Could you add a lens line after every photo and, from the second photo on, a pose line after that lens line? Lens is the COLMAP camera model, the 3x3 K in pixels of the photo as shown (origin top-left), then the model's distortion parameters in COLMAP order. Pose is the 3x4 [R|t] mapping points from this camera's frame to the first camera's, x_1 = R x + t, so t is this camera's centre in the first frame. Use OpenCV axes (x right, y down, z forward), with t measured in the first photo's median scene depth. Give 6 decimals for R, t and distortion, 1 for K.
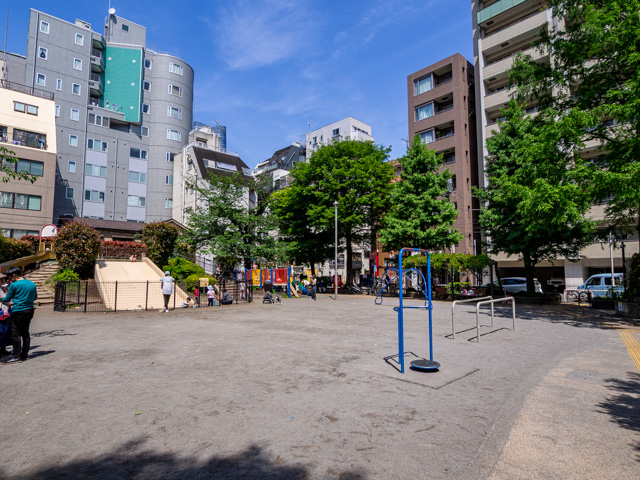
lens RADIAL K [[367.9, 0, 320.0], [0, 367.9, 240.0], [0, 0, 1]] dist [0.004160, -0.002749]
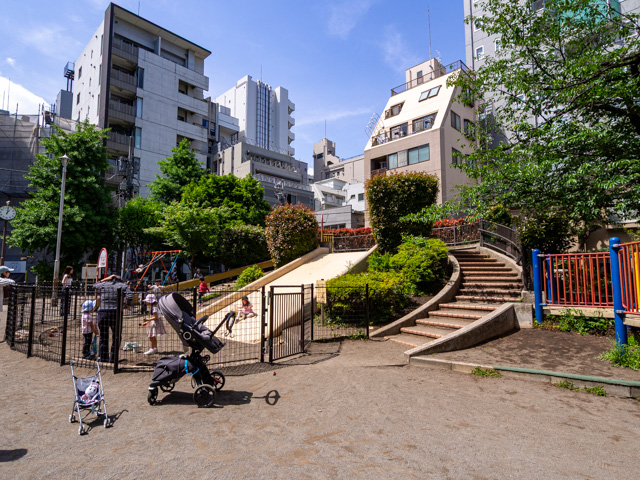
lens RADIAL K [[358.0, 0, 320.0], [0, 358.0, 240.0], [0, 0, 1]] dist [0.001113, -0.000754]
pose [[0.052290, -0.083150, -0.995164, 0.040470], [0.092080, 0.992684, -0.078104, 0.040813], [0.994378, -0.087551, 0.059564, 0.490731]]
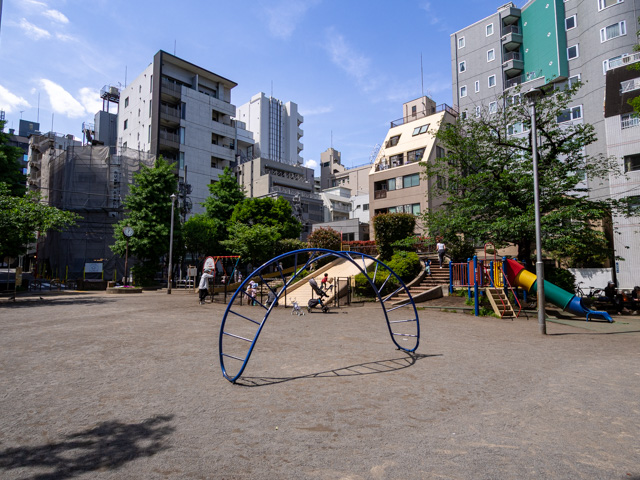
lens RADIAL K [[367.9, 0, 320.0], [0, 367.9, 240.0], [0, 0, 1]] dist [0.004160, -0.002749]
pose [[0.050906, -0.078539, -0.995610, 0.247378], [0.093596, 0.992891, -0.073538, 0.035272], [0.994308, -0.089442, 0.057895, 0.446619]]
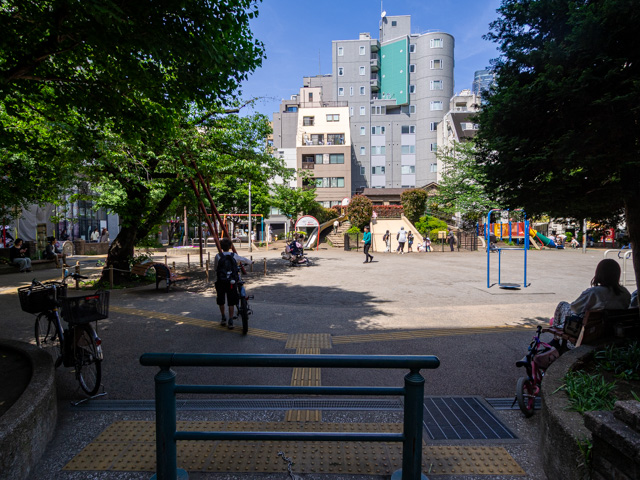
lens RADIAL K [[358.0, 0, 320.0], [0, 358.0, 240.0], [0, 0, 1]] dist [0.001113, -0.000754]
pose [[0.724307, 0.012913, -0.689357, 0.124709], [0.073692, 0.992647, 0.096023, -0.009074], [0.685528, -0.120350, 0.718030, -0.097623]]
